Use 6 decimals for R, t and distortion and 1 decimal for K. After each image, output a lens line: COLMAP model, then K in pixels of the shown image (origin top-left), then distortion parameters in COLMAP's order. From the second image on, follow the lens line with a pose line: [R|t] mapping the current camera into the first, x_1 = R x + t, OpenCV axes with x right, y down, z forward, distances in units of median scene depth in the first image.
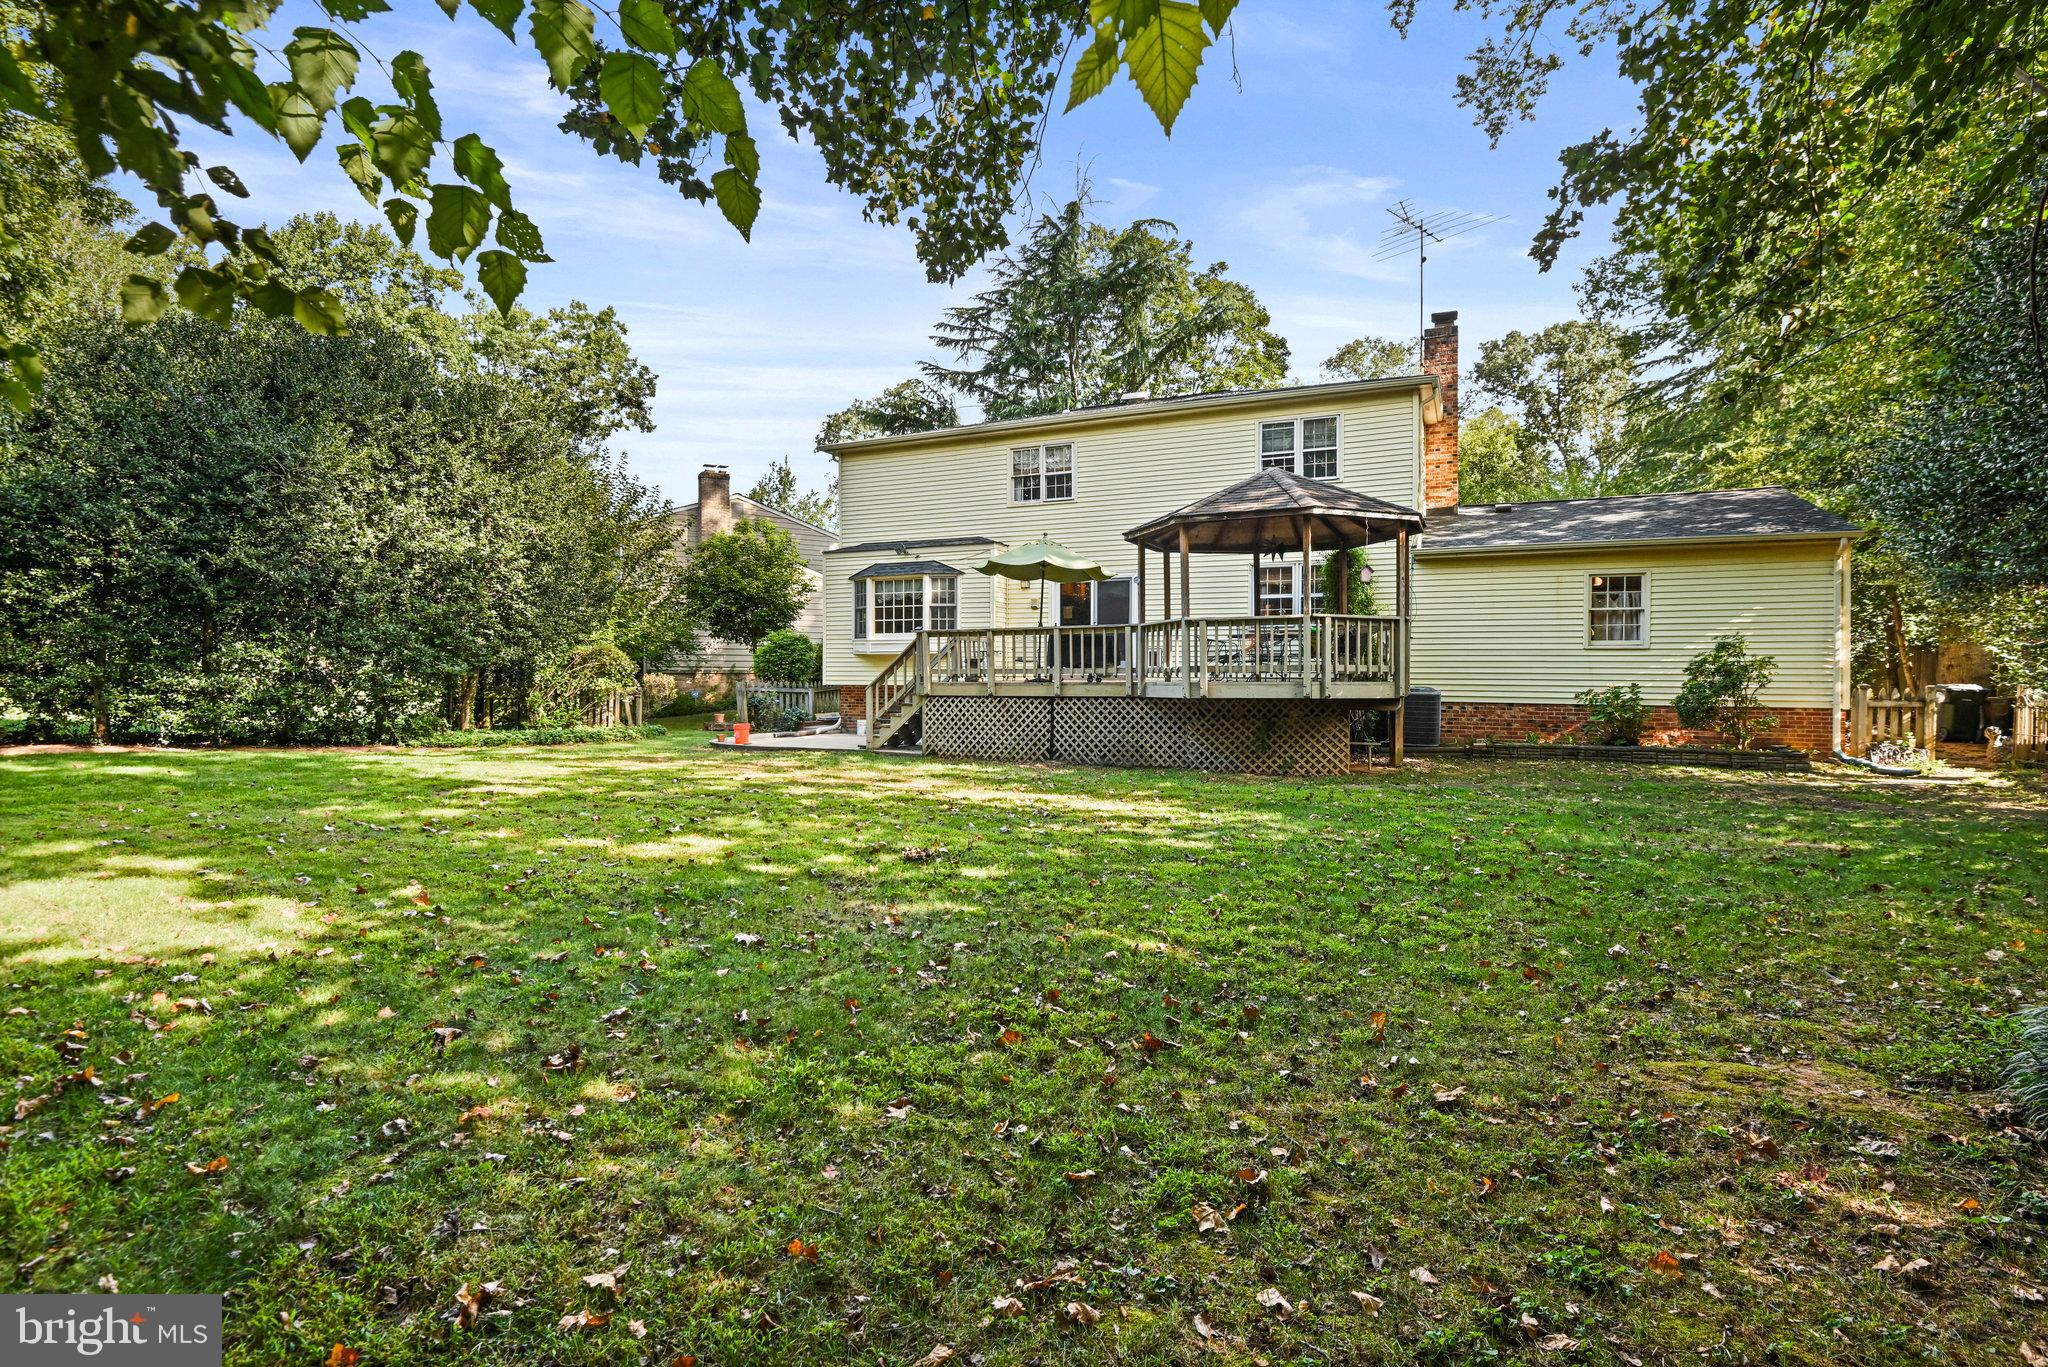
lens RADIAL K [[960.1, 0, 1019.0], [0, 960.1, 683.7], [0, 0, 1]] dist [-0.012546, -0.004683]
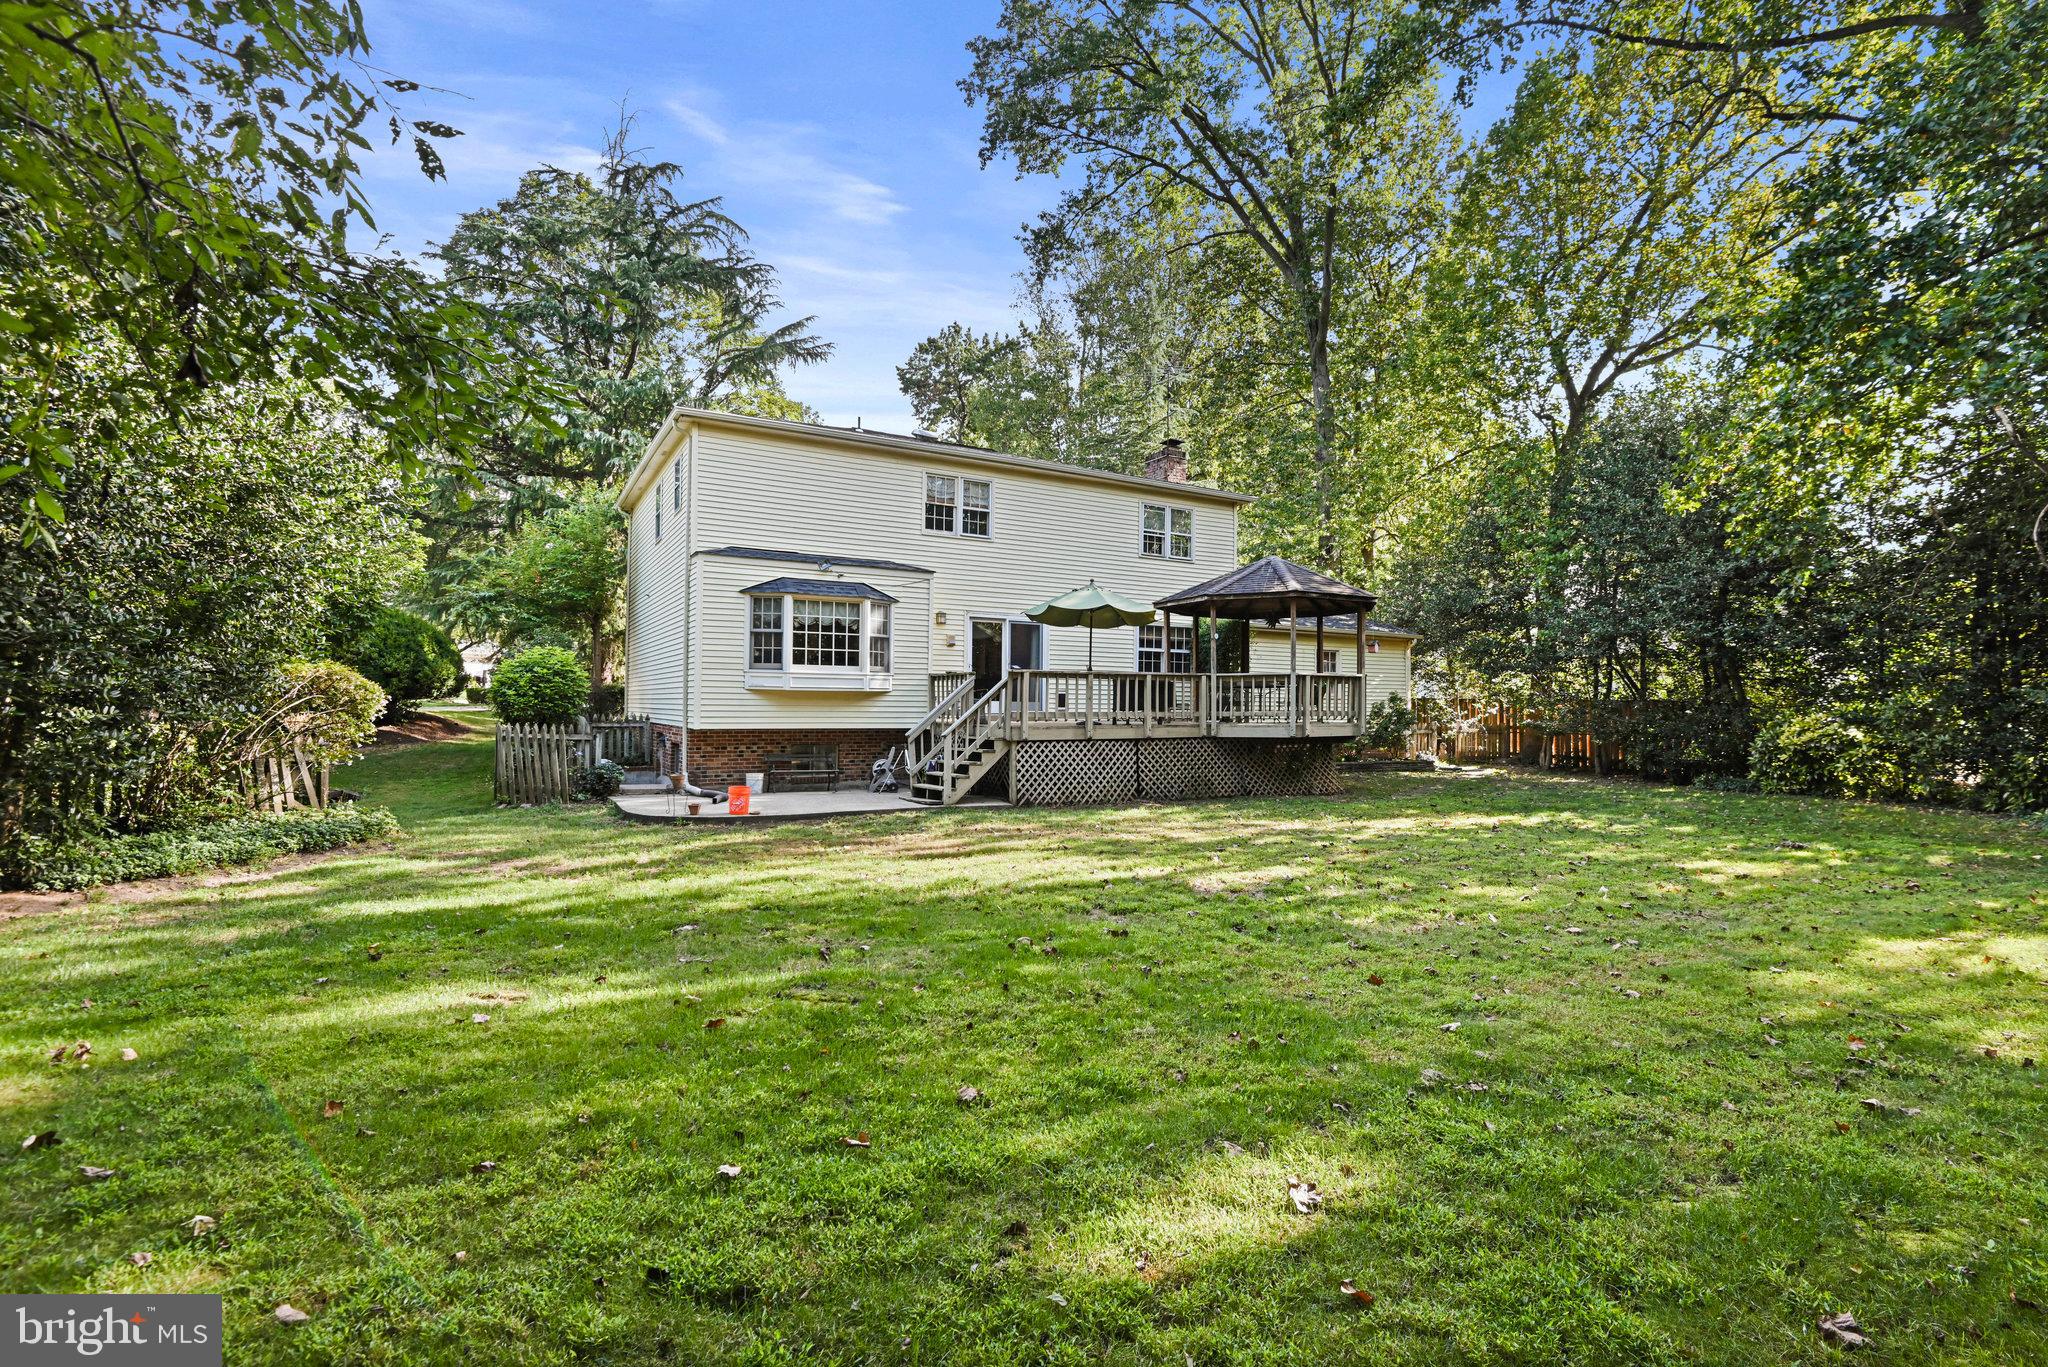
lens RADIAL K [[960.1, 0, 1027.7], [0, 960.1, 687.2], [0, 0, 1]] dist [-0.012546, -0.004683]
pose [[0.581724, 0.019979, 0.813141, -0.729946], [0.001079, 0.999678, -0.025334, -0.013500], [-0.813386, 0.015615, 0.581515, 0.396201]]
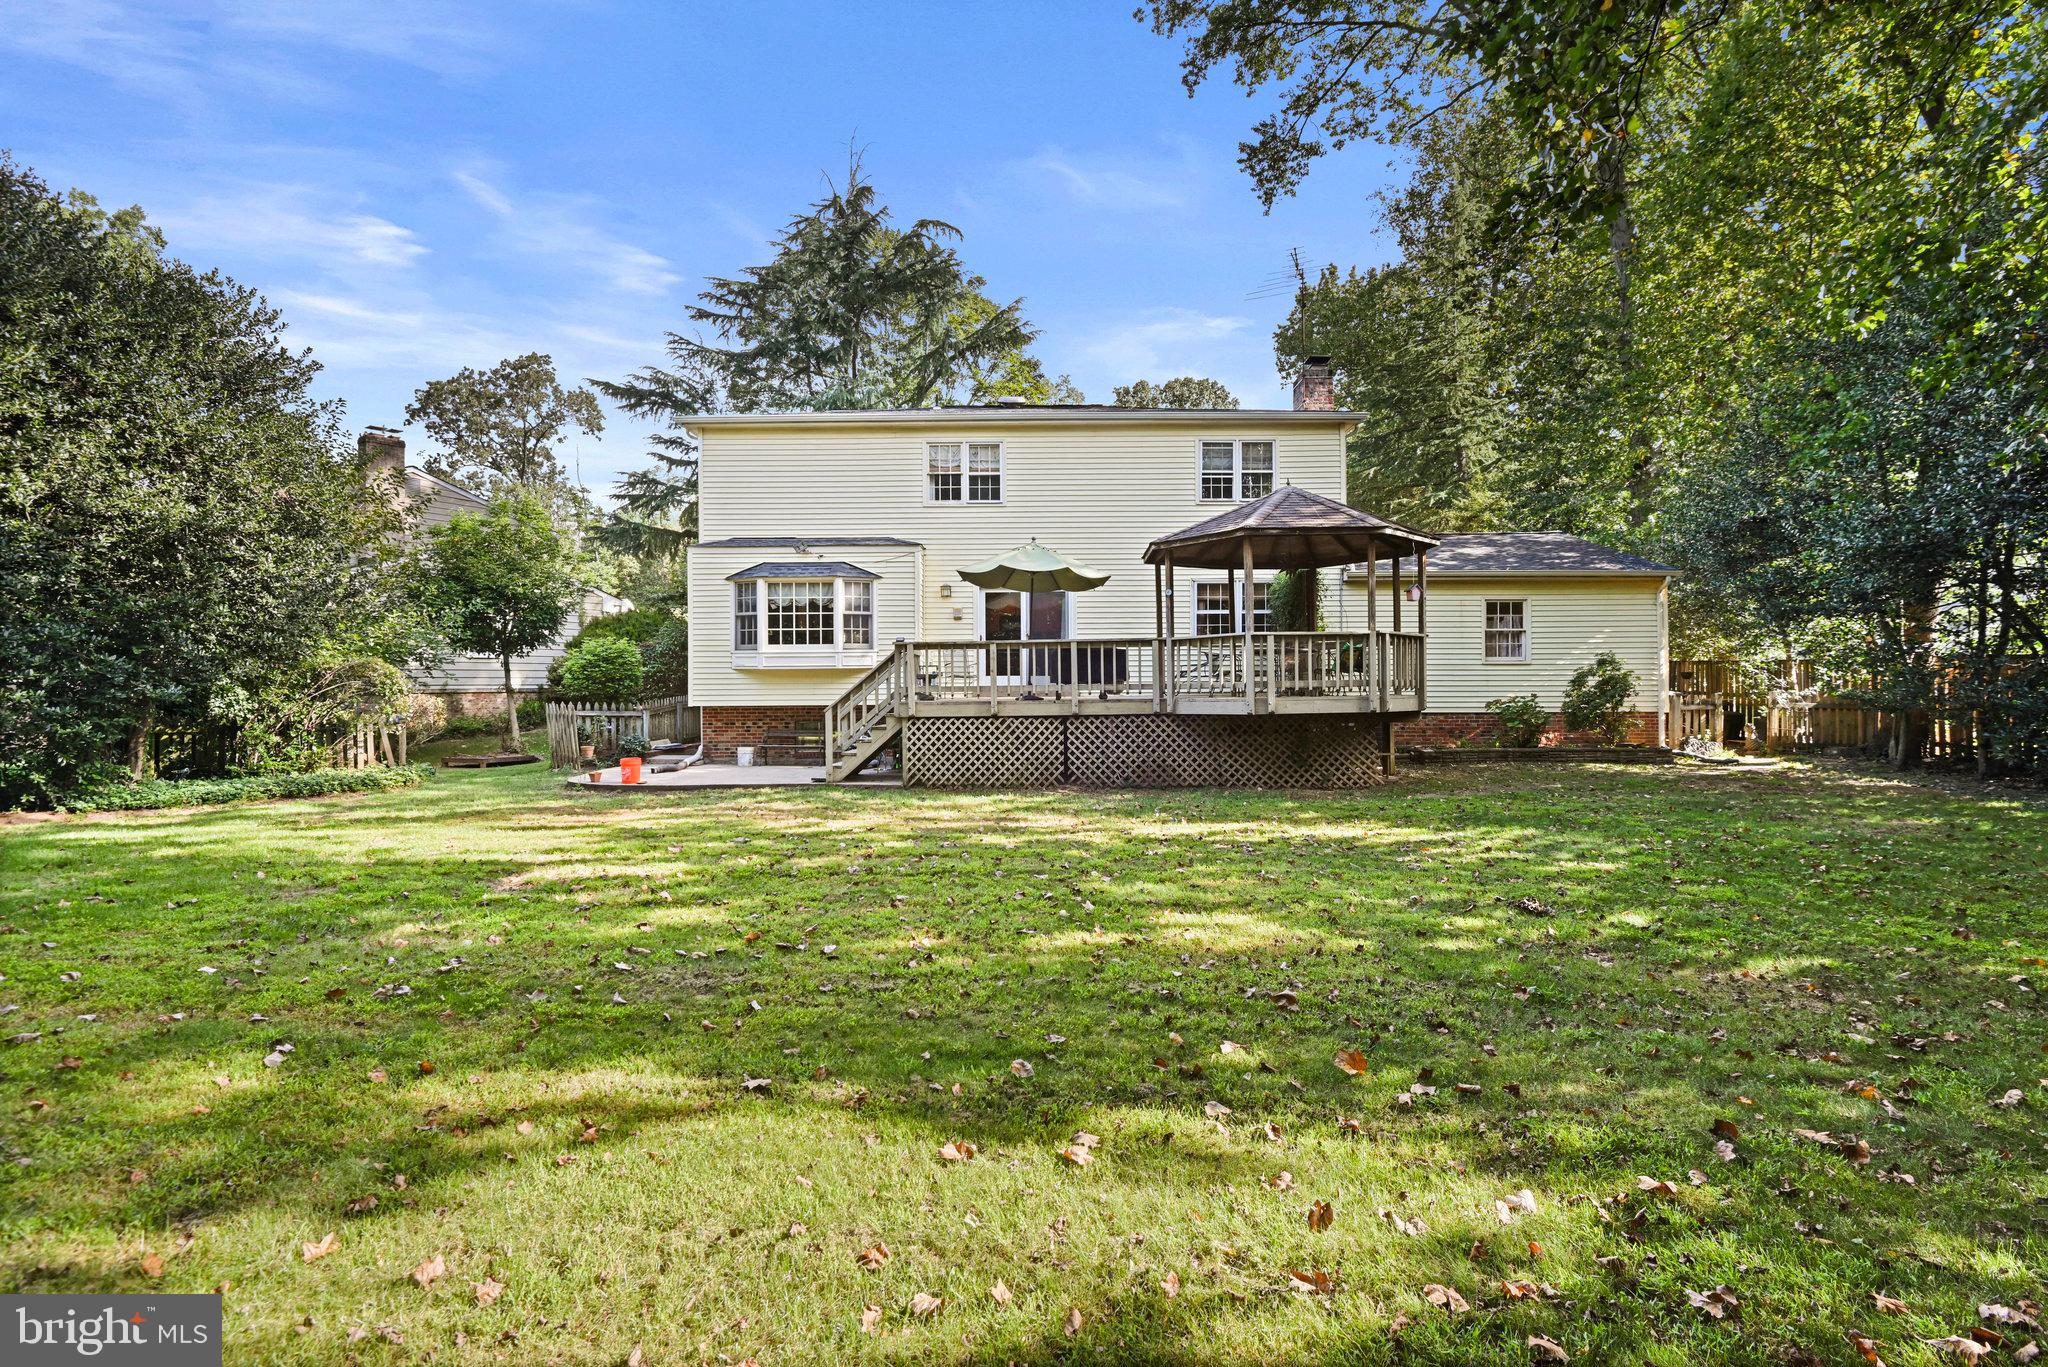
lens RADIAL K [[960.1, 0, 1025.7], [0, 960.1, 683.7], [0, 0, 1]] dist [-0.012546, -0.004683]
pose [[0.911745, -0.007158, 0.410694, -0.308656], [0.012892, 0.999854, -0.011194, -0.005803], [-0.410554, 0.015501, 0.911704, 0.143656]]
